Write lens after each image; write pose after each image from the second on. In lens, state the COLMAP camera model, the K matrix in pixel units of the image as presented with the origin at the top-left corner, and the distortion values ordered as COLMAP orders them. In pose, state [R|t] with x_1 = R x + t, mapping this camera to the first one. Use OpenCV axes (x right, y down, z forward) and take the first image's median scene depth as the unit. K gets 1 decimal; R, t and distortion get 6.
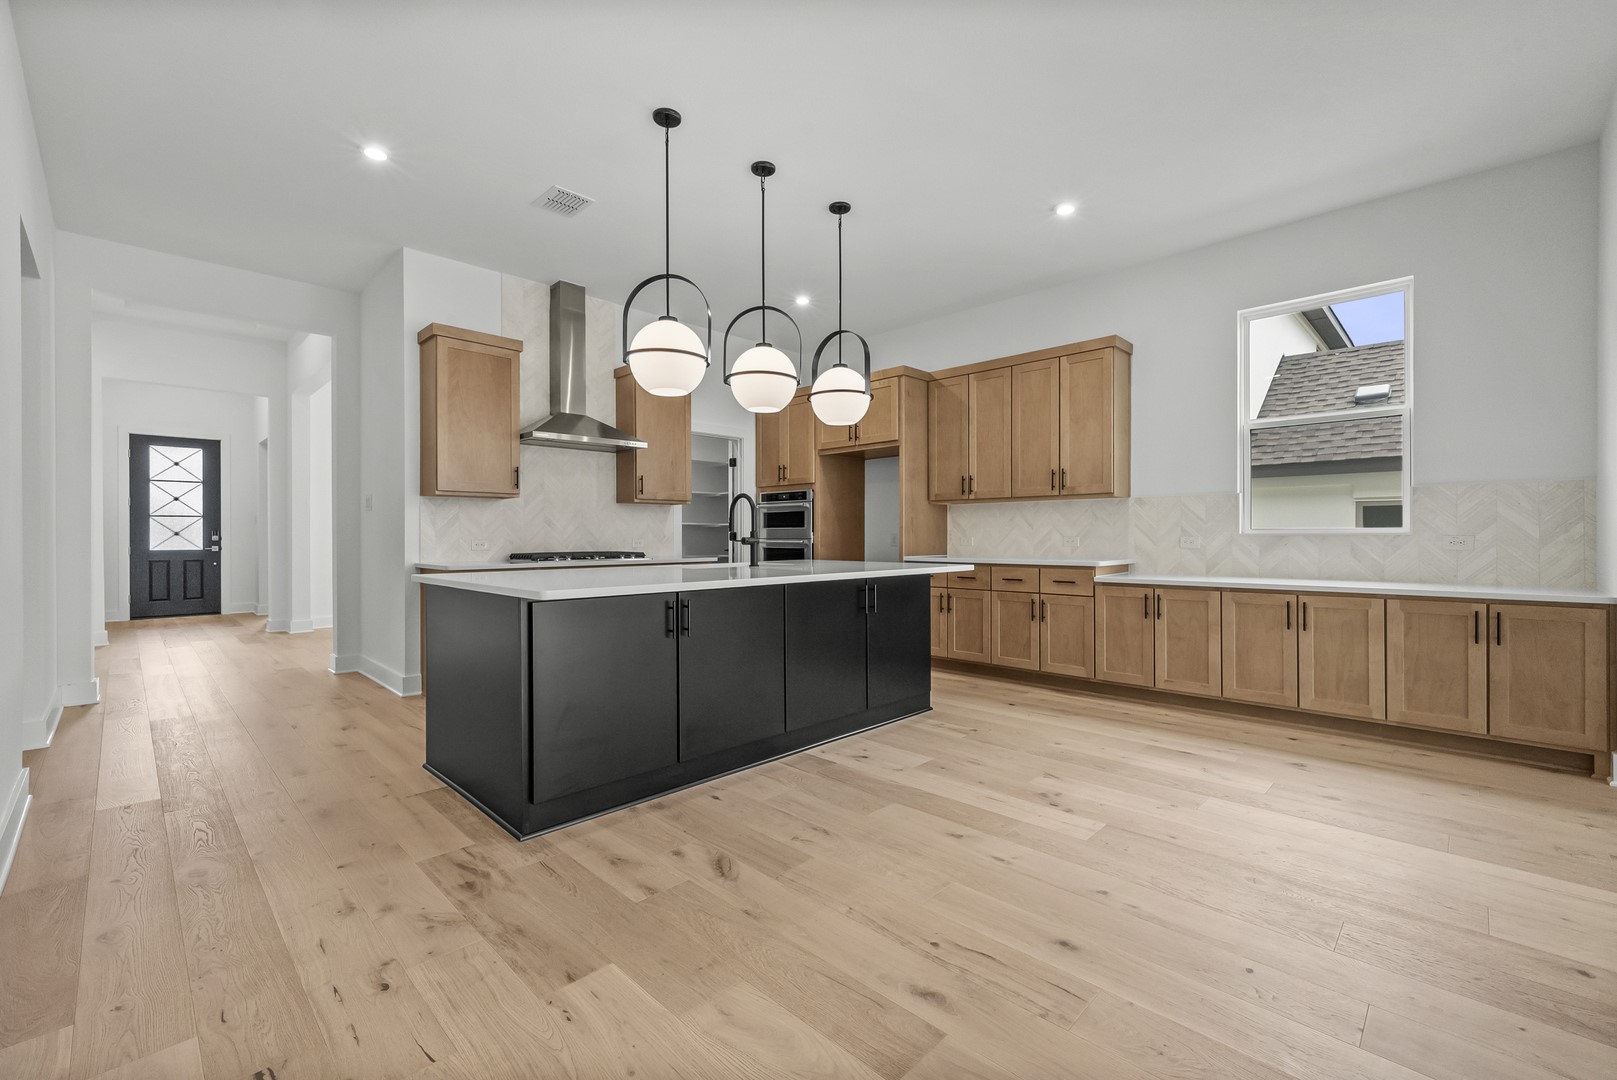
lens RADIAL K [[680.7, 0, 809.3], [0, 680.7, 537.7], [0, 0, 1]] dist [0.000243, -0.000045]
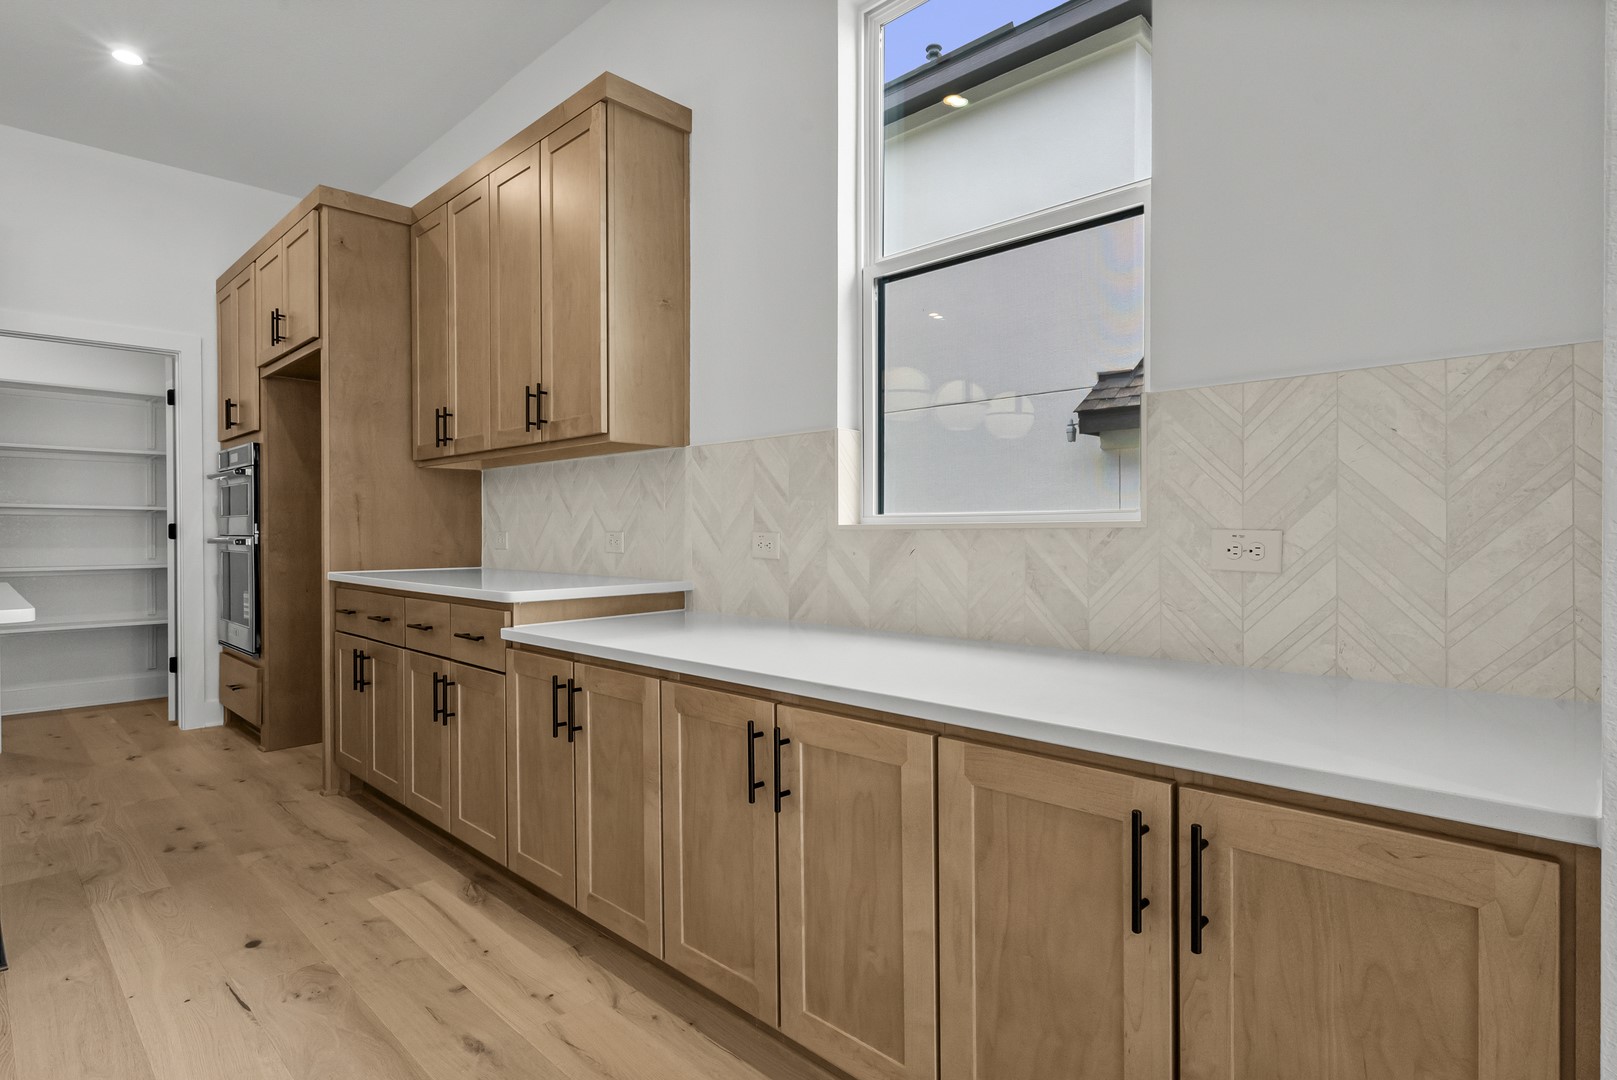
lens RADIAL K [[842.9, 0, 811.1], [0, 842.9, 532.9], [0, 0, 1]] dist [0.012595, 0.000139]
pose [[0.999993, -0.001566, 0.003314, 0.649733], [0.001559, 0.999997, 0.002075, -0.002470], [-0.003317, -0.002070, 0.999992, 0.507770]]
